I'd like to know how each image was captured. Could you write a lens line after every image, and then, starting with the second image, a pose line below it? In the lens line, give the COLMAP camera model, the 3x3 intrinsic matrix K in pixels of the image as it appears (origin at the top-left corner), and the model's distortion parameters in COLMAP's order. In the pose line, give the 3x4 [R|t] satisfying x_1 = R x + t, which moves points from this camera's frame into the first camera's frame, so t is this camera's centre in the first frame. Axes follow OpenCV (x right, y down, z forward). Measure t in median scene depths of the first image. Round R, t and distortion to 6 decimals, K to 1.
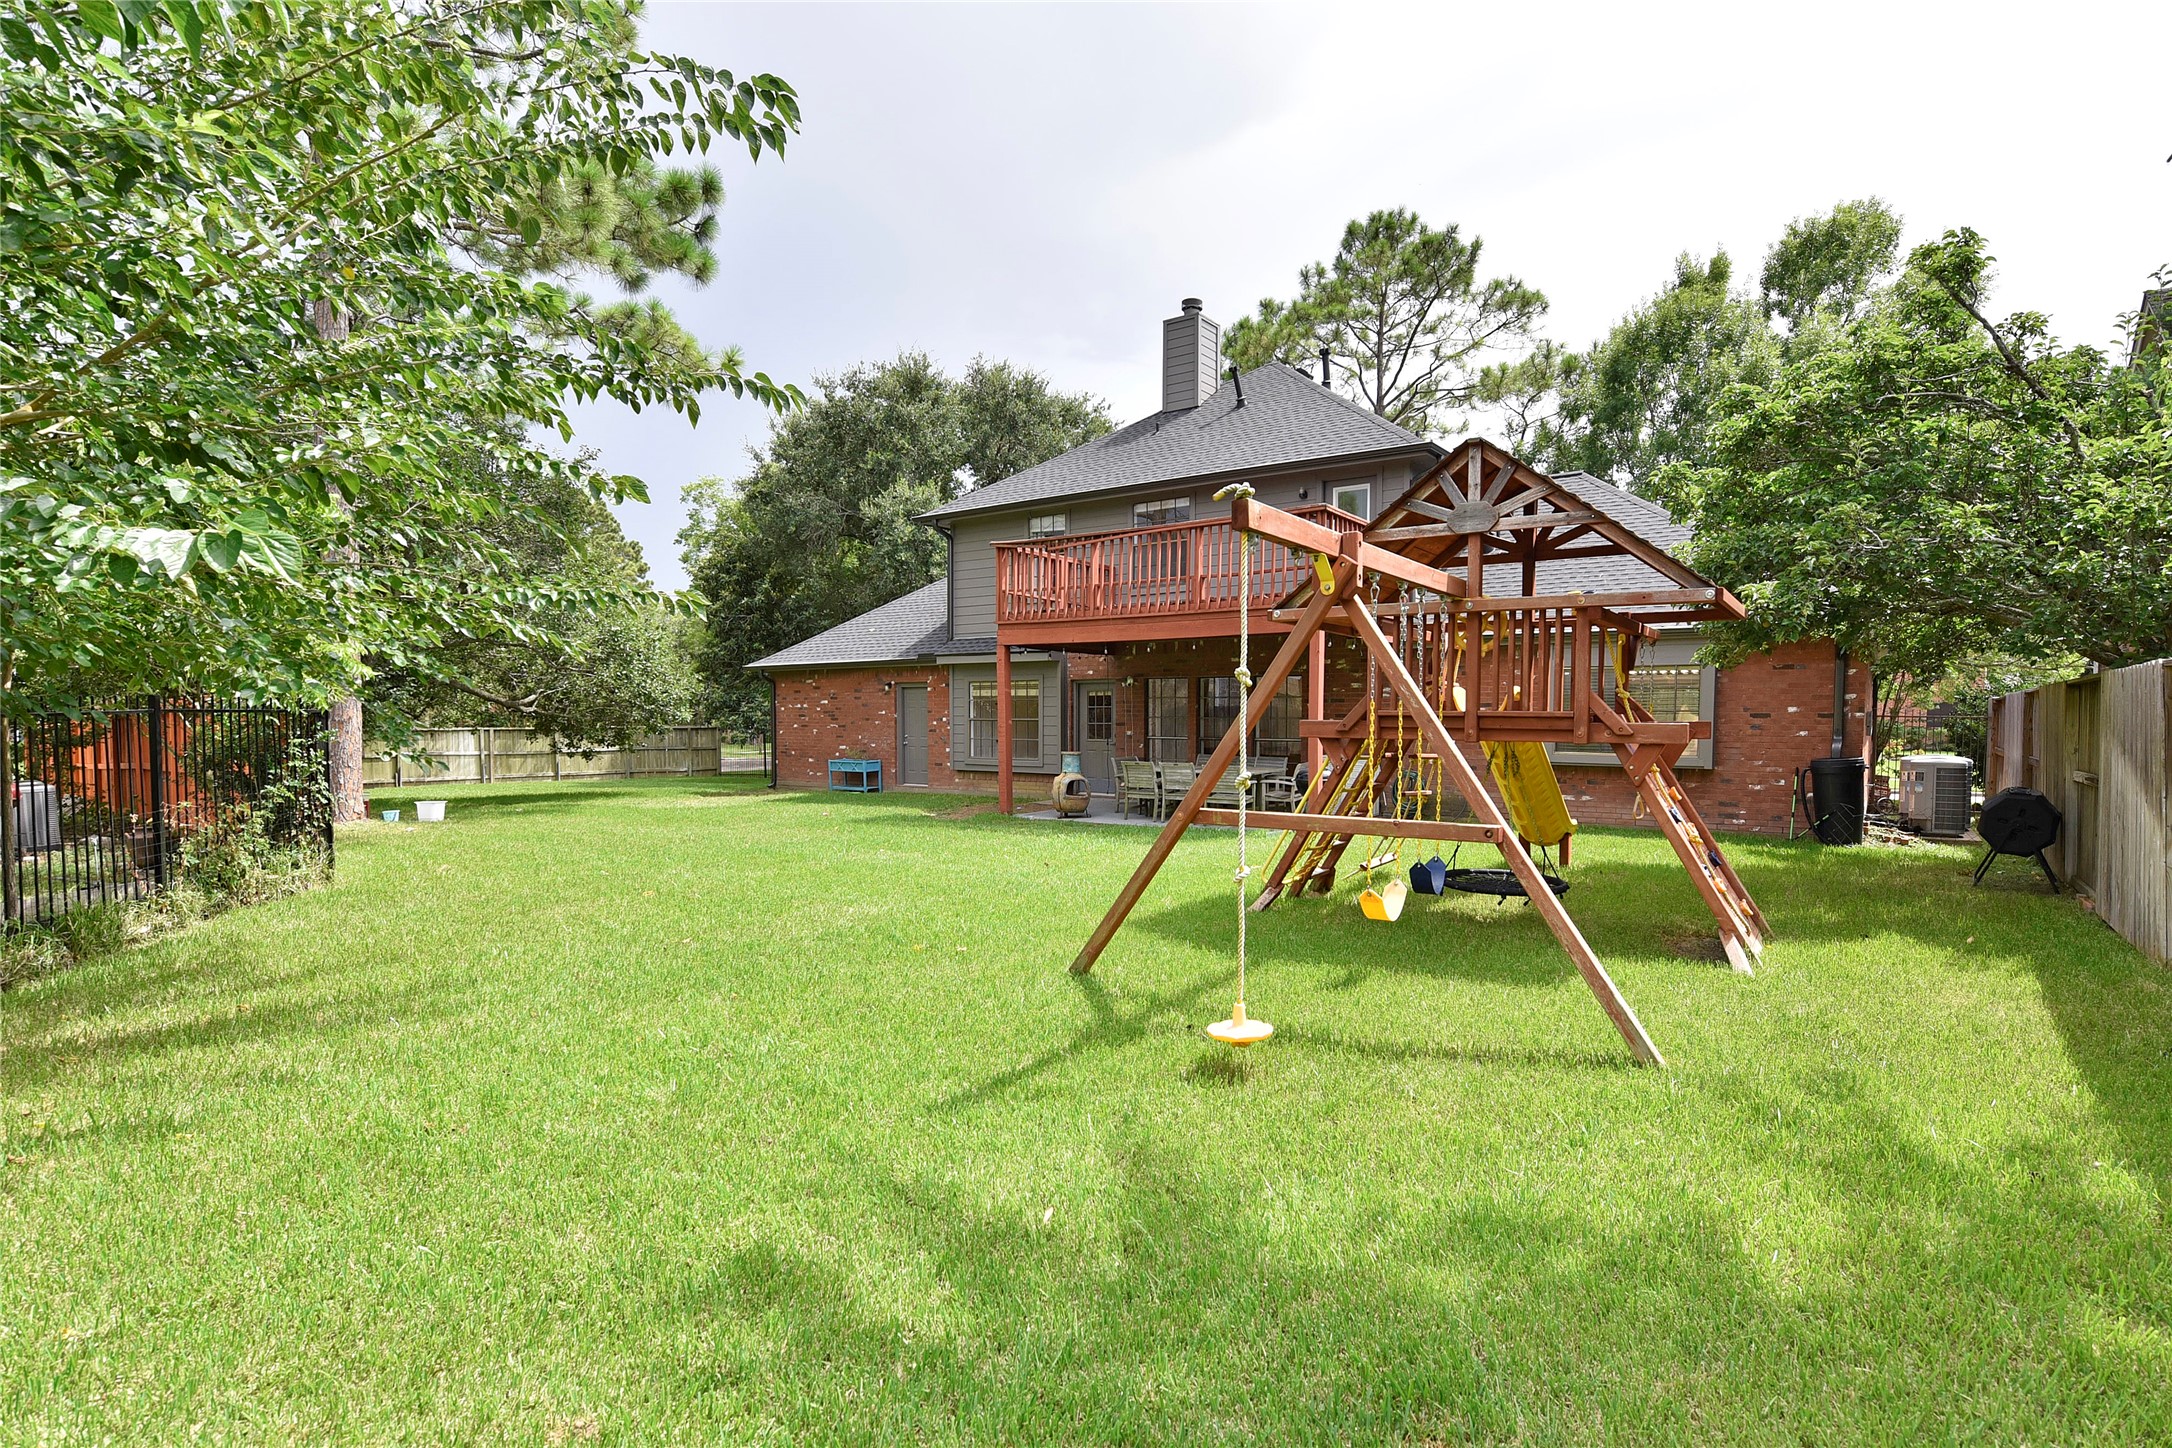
lens RADIAL K [[1039.5, 0, 1126.5], [0, 1039.5, 757.3], [0, 0, 1]] dist [-0.000583, -0.000178]
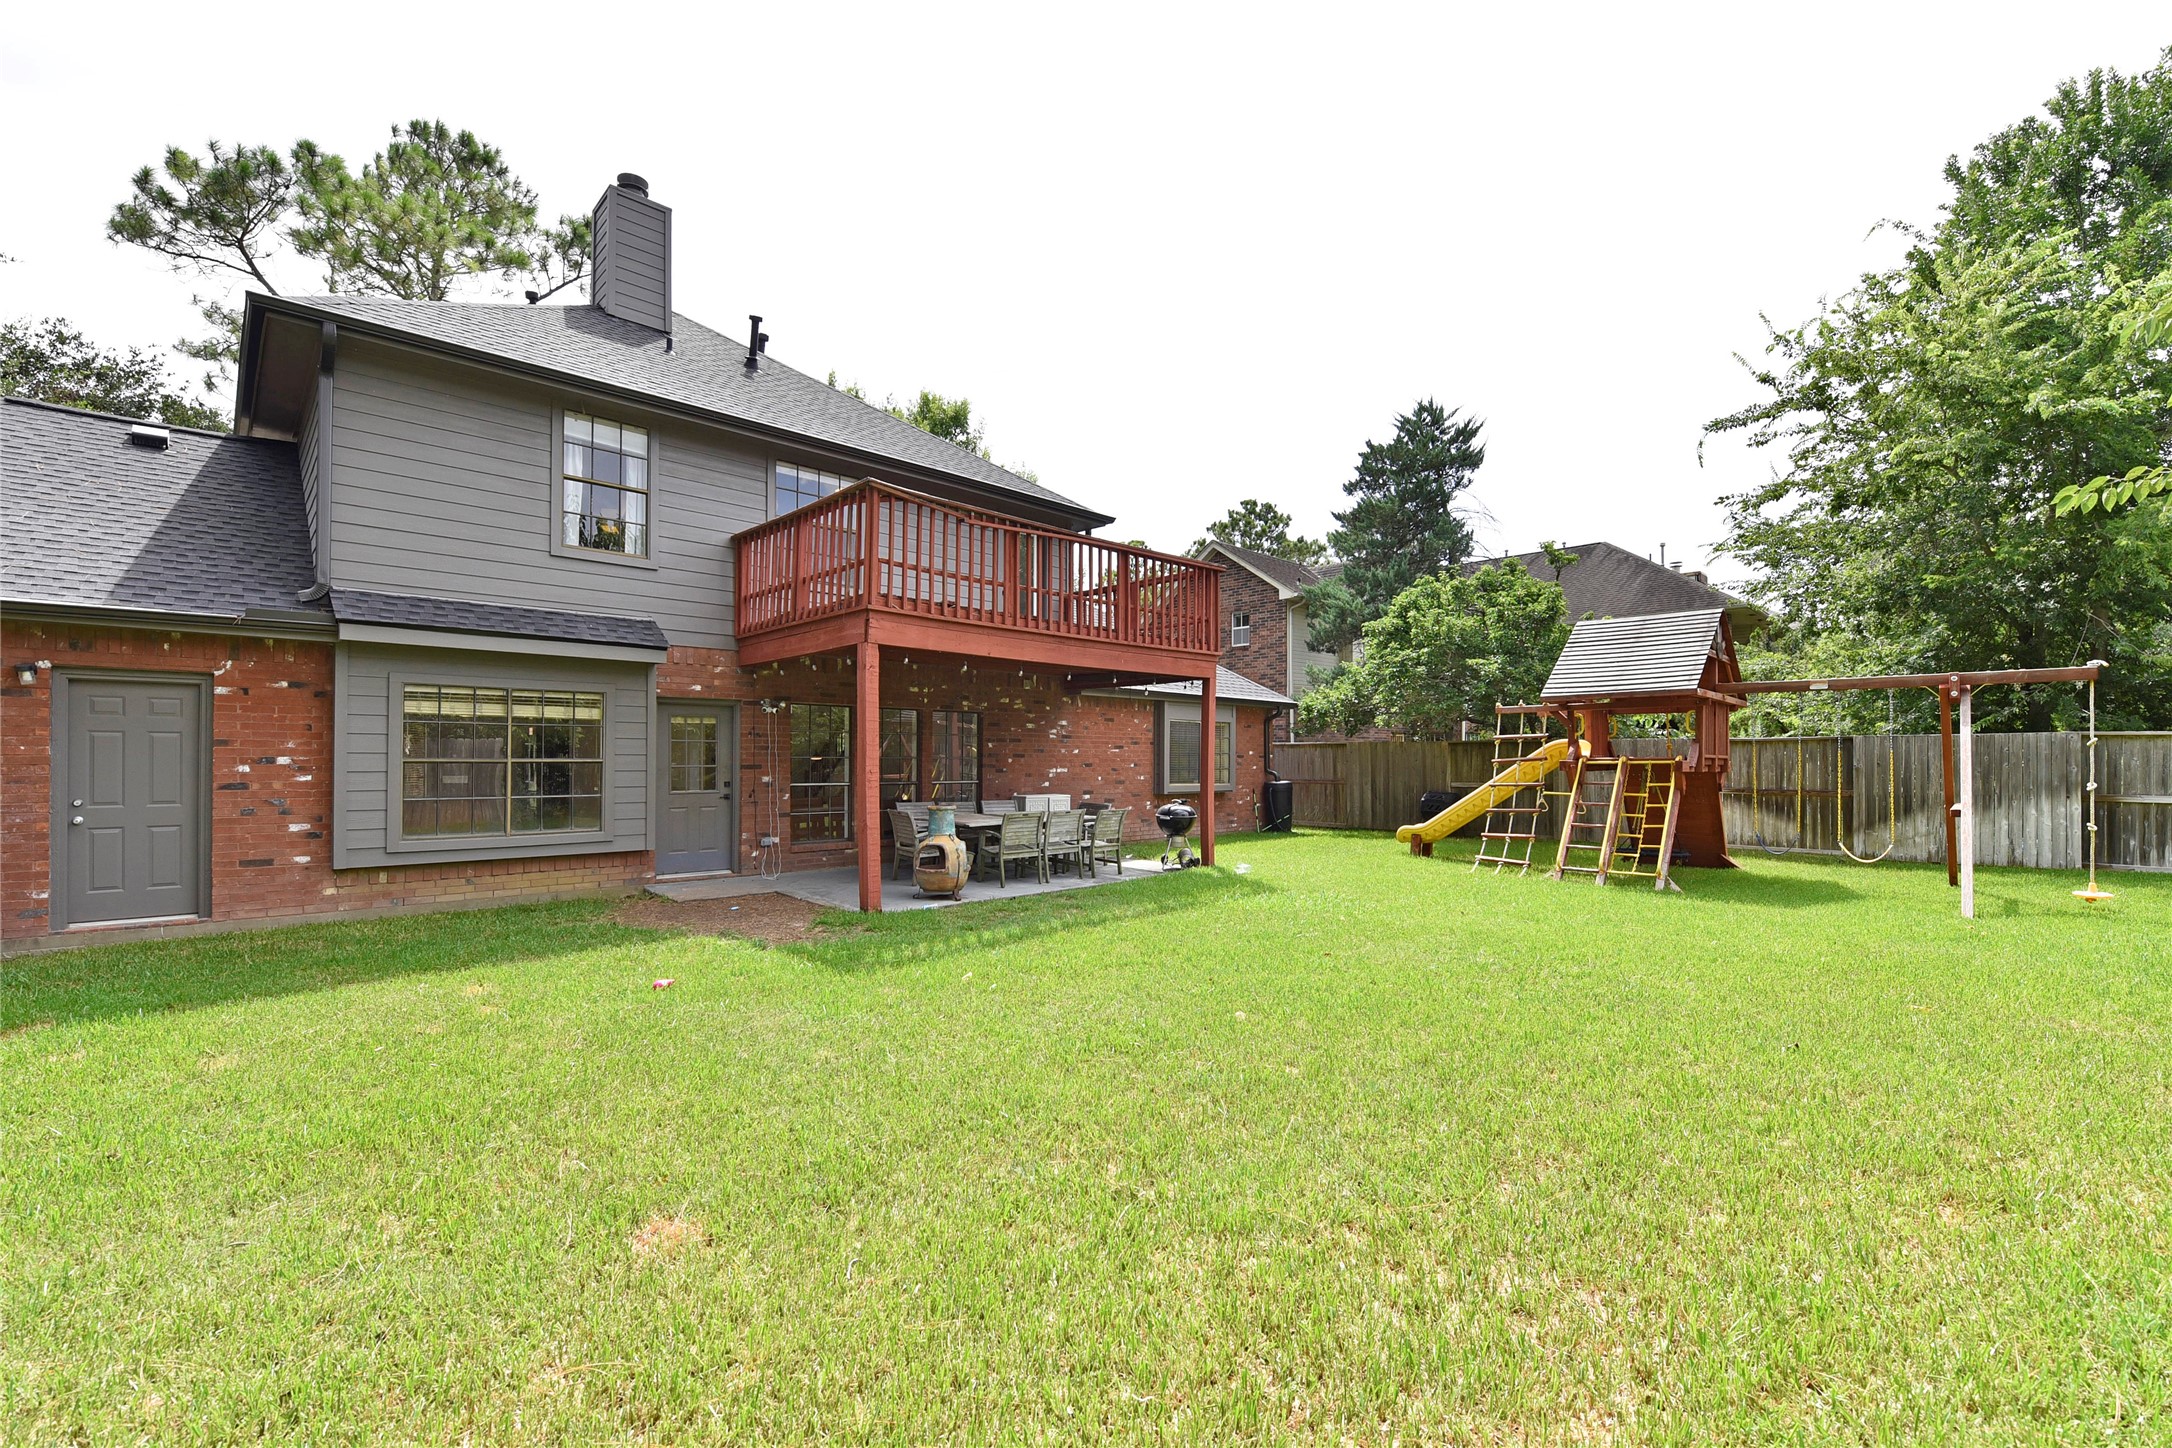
lens RADIAL K [[927.5, 0, 1075.5], [0, 927.5, 738.0], [0, 0, 1]] dist [-0.003805, -0.000422]
pose [[0.204224, 0.021155, 0.978696, -0.455600], [0.035699, 0.998940, -0.029042, -0.020367], [-0.978273, 0.040870, 0.203252, 0.535212]]
